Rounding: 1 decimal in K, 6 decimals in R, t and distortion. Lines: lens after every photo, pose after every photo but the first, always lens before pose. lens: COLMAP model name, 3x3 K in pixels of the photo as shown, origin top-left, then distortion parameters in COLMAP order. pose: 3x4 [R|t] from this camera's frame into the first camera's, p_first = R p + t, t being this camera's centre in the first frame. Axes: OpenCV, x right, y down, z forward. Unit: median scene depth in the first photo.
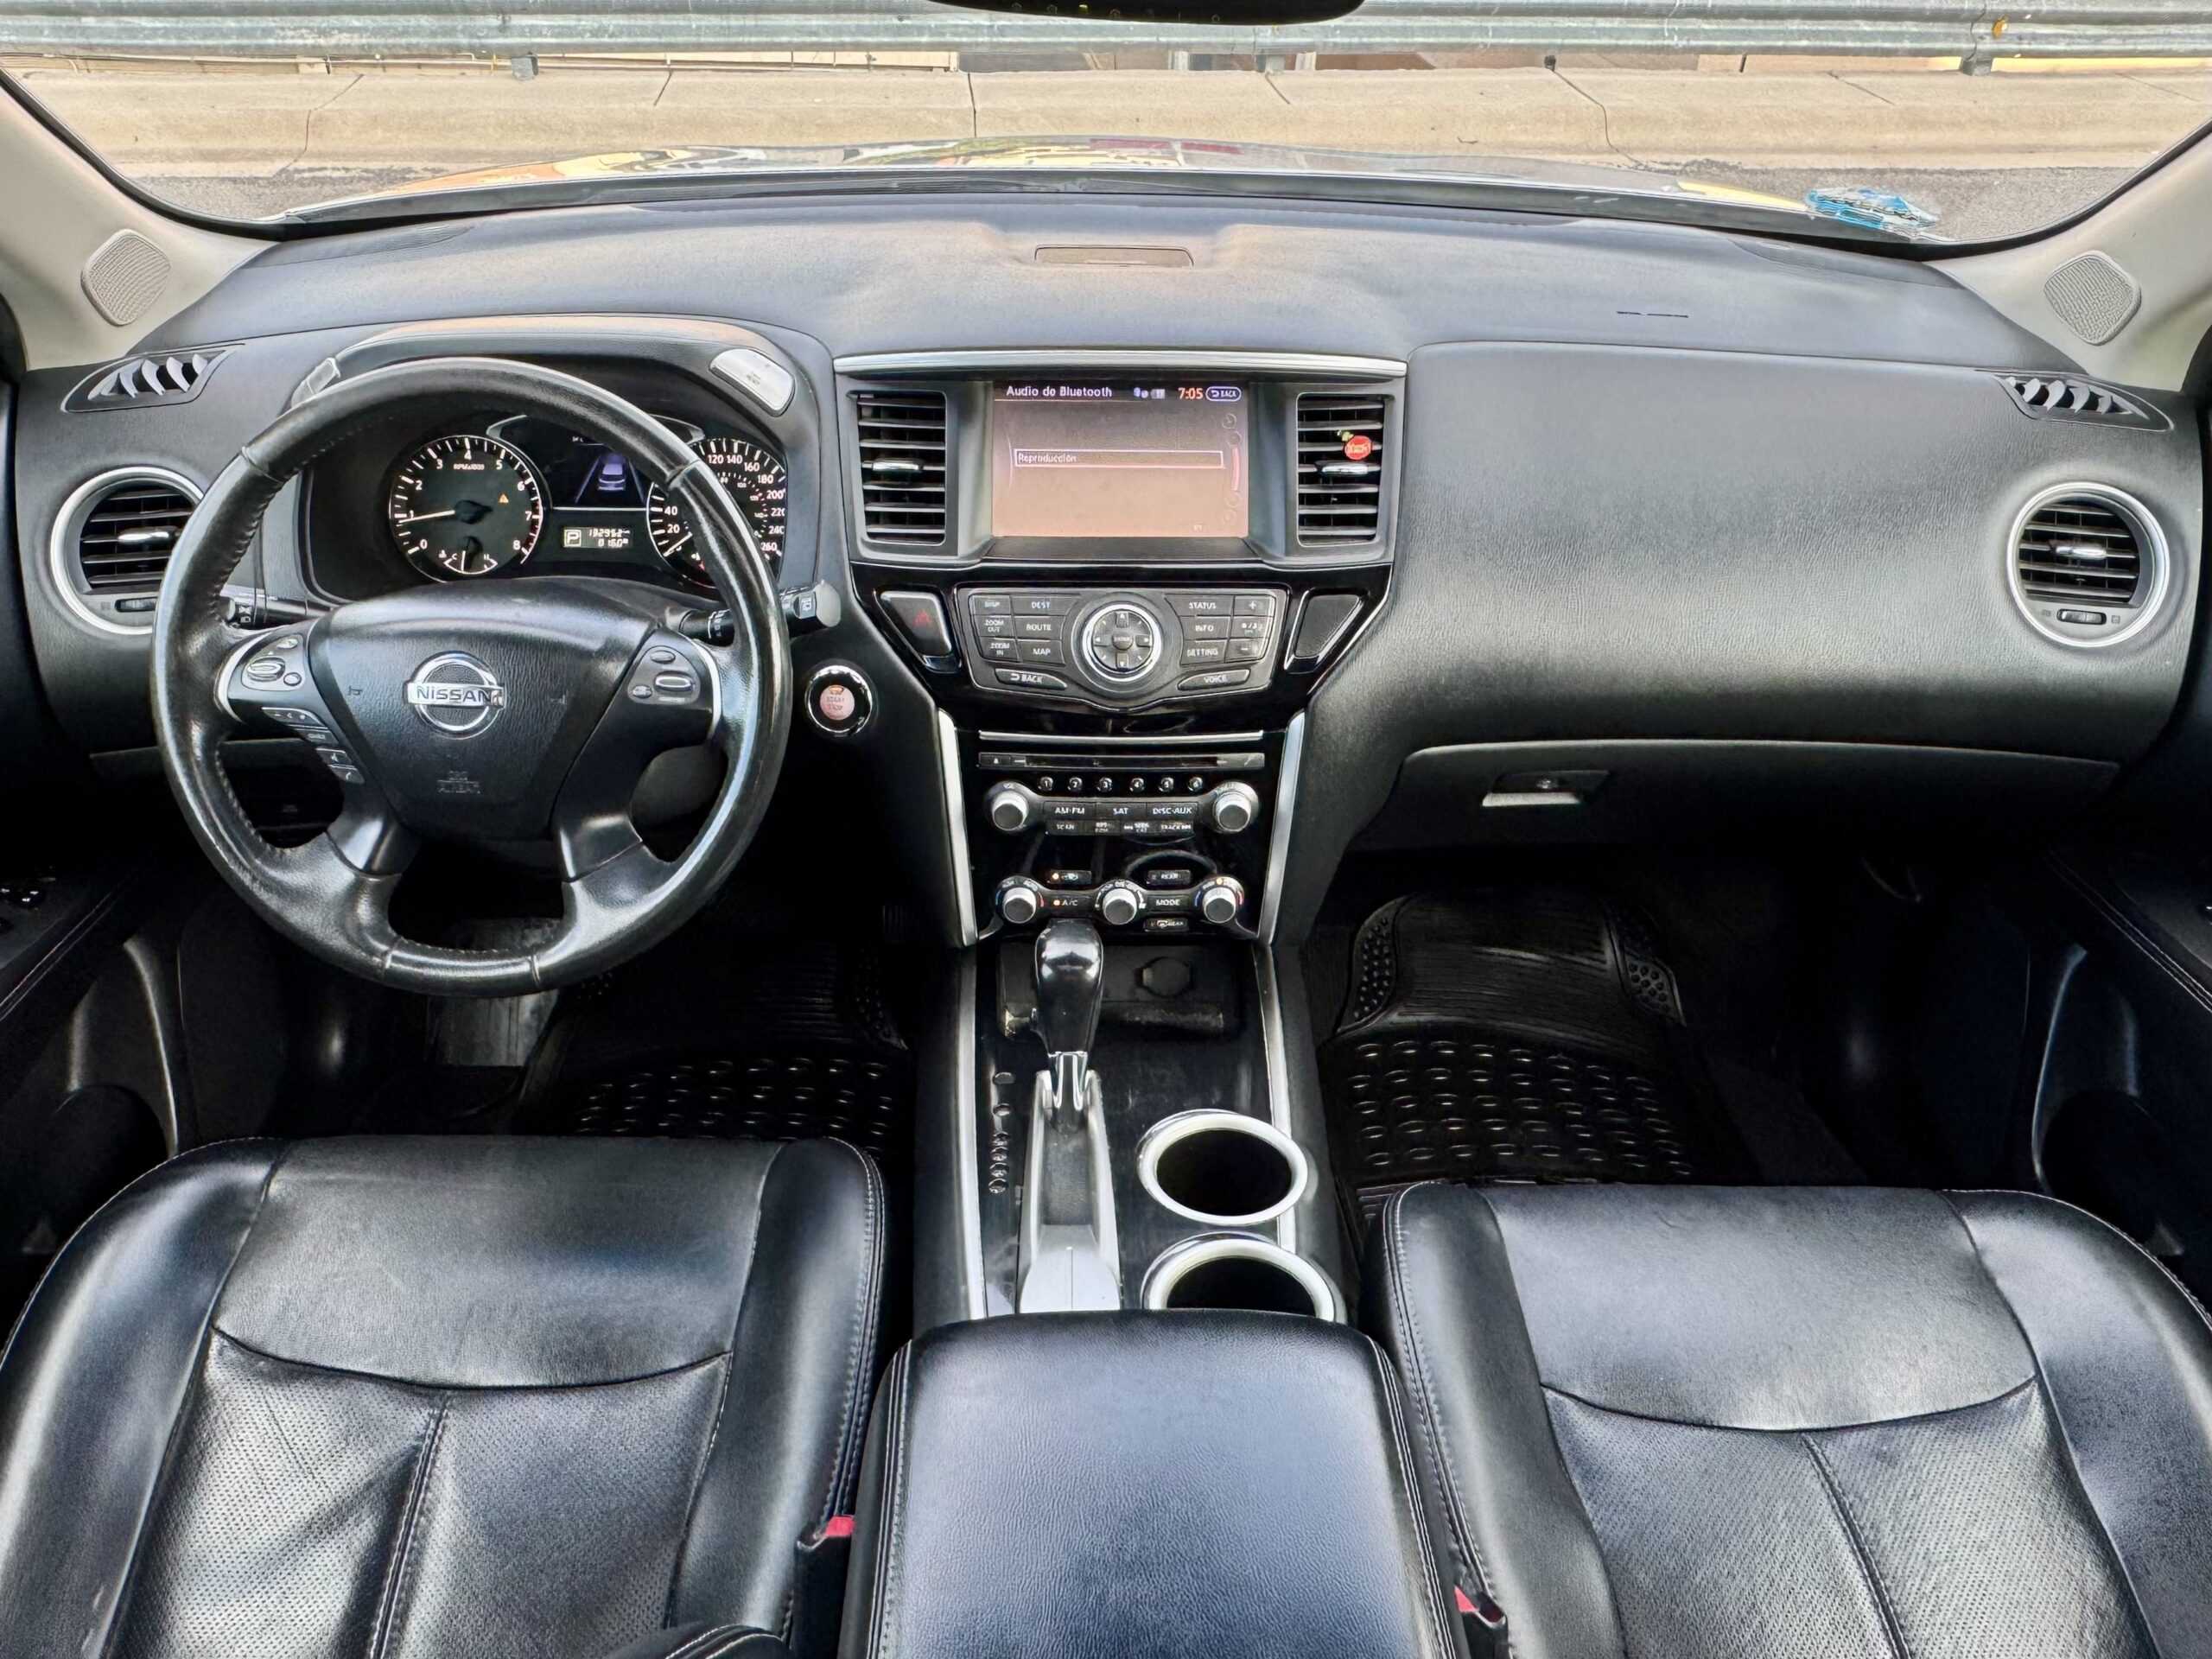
lens RADIAL K [[1708.3, 0, 1100.2], [0, 1708.3, 771.1], [0, 0, 1]] dist [-0.000147, -0.002795]
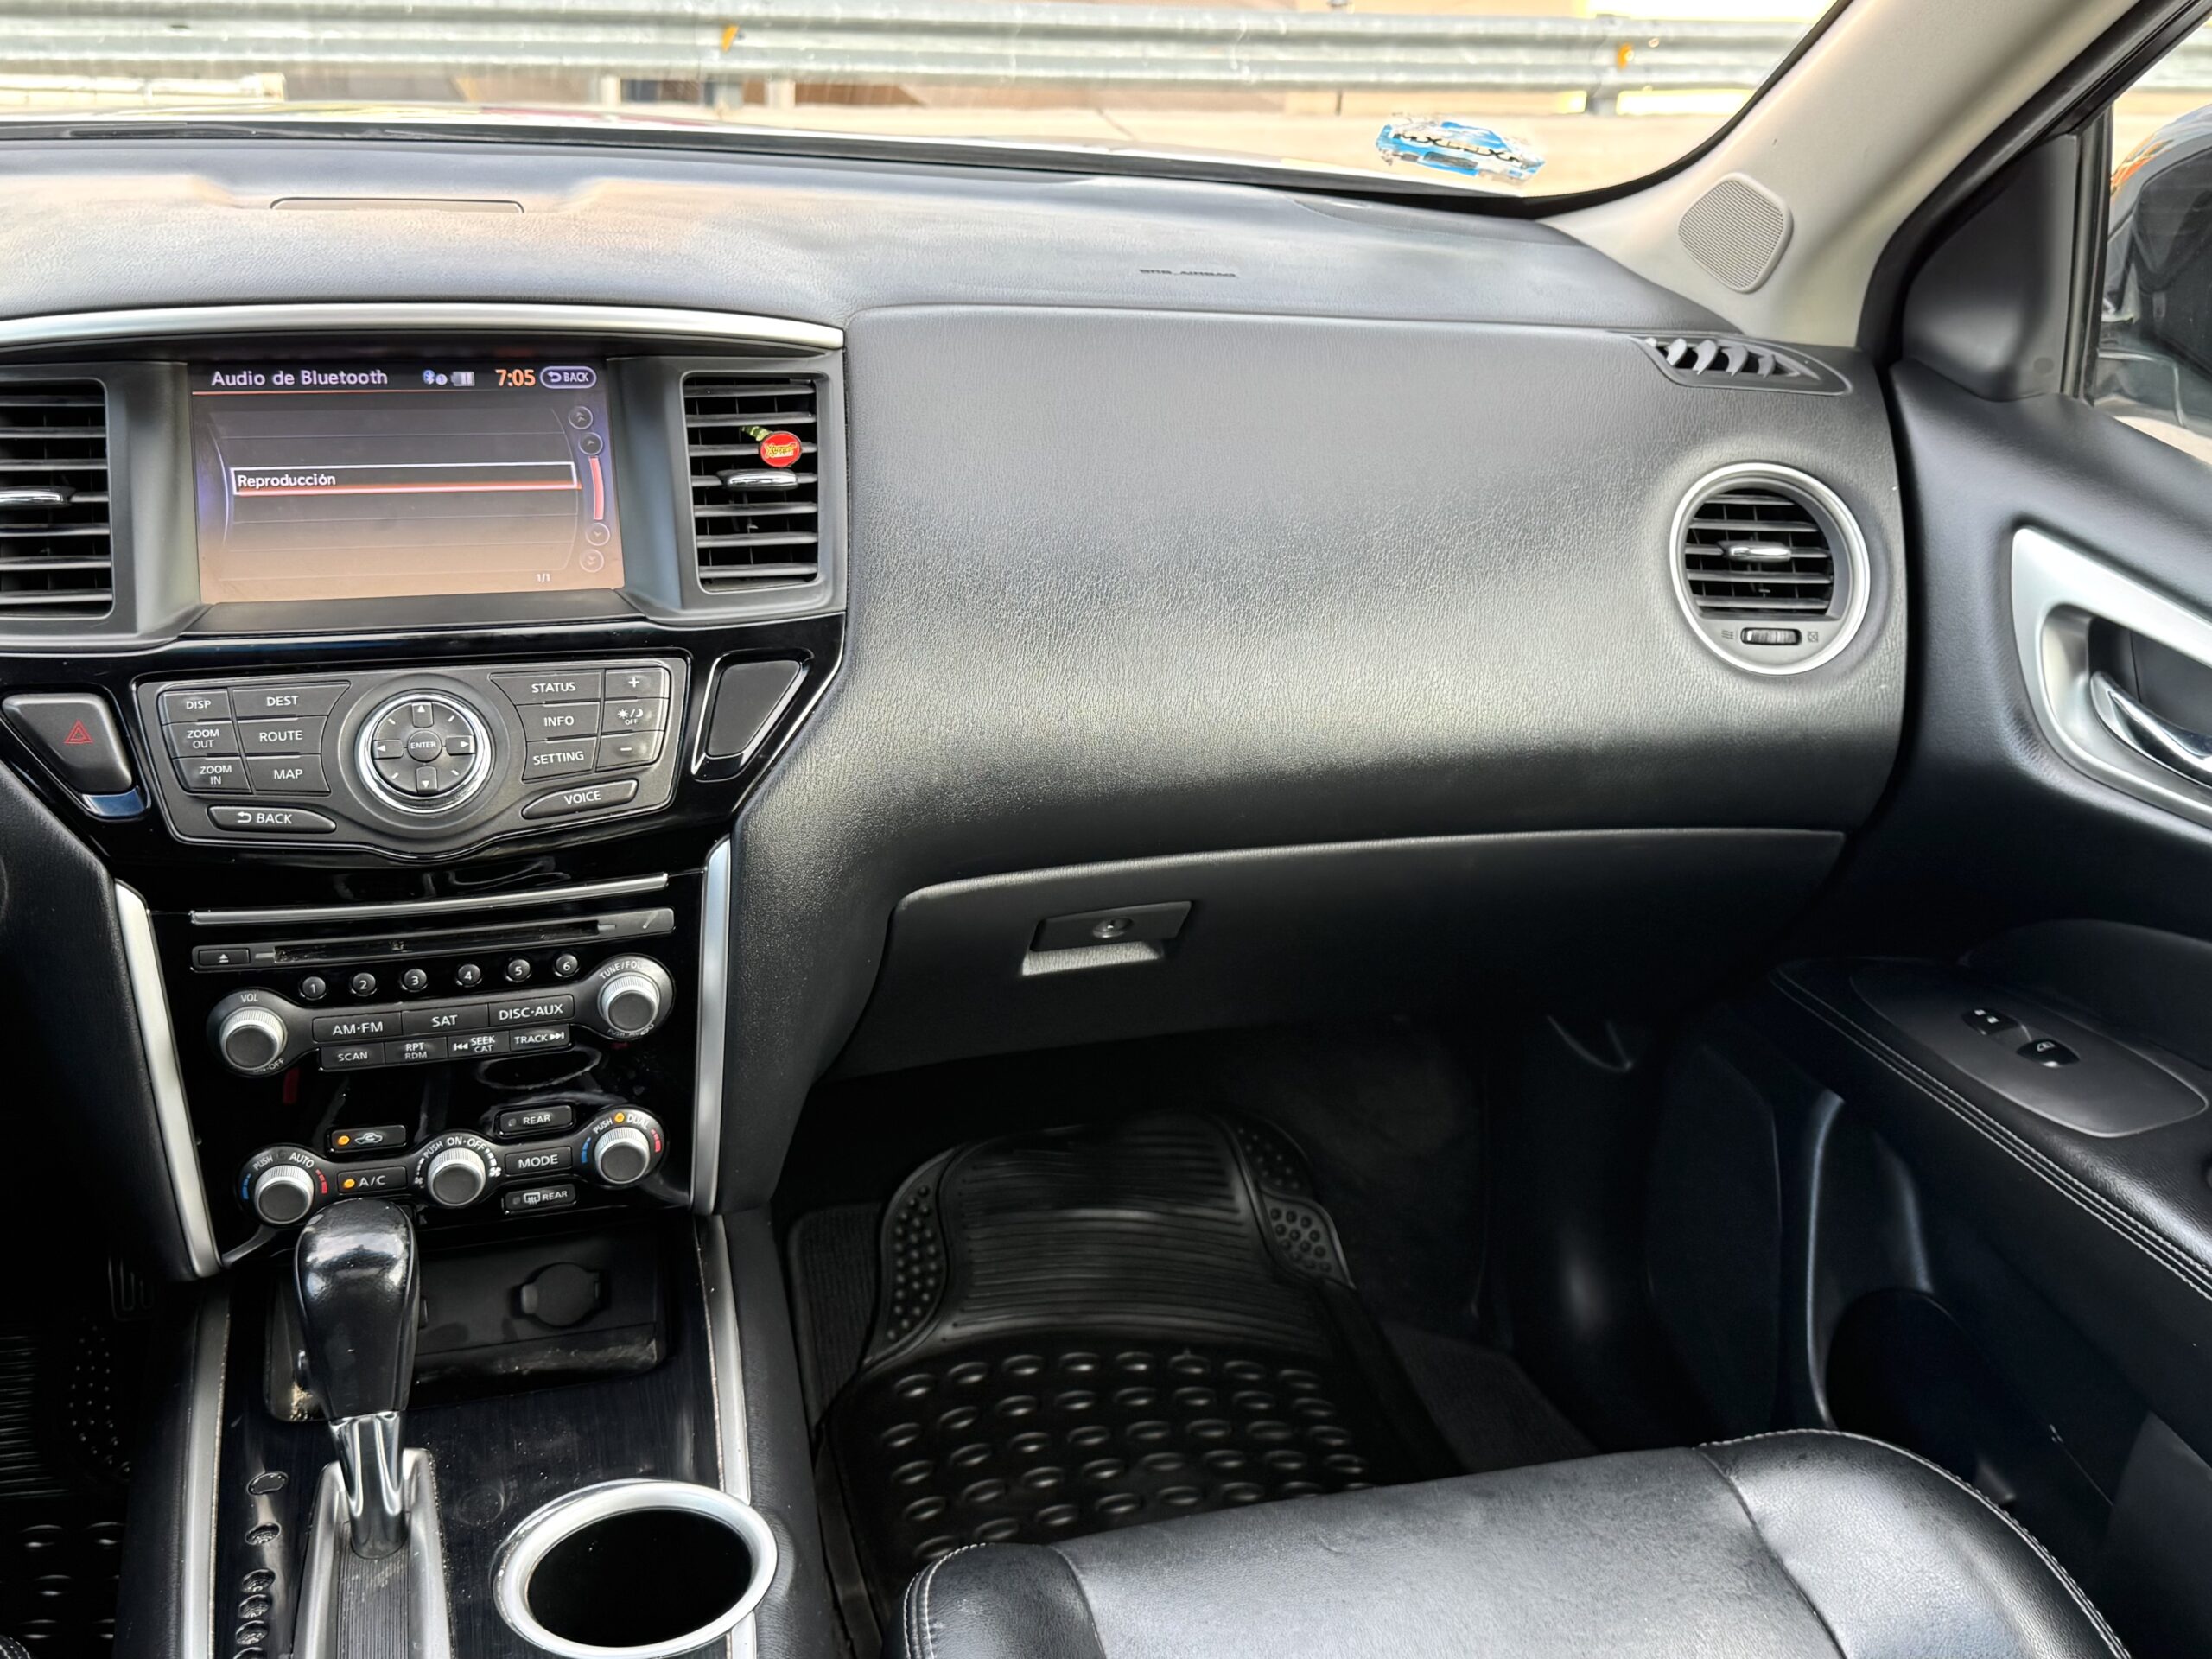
lens RADIAL K [[2337.6, 0, 1185.2], [0, 2337.6, 774.9], [0, 0, 1]] dist [0.203614, -0.492321]
pose [[0.962514, -0.069843, 0.262085, 0.051452], [0.100424, 0.989373, -0.105152, 0.053164], [-0.251955, 0.127530, 0.959299, 0.078178]]
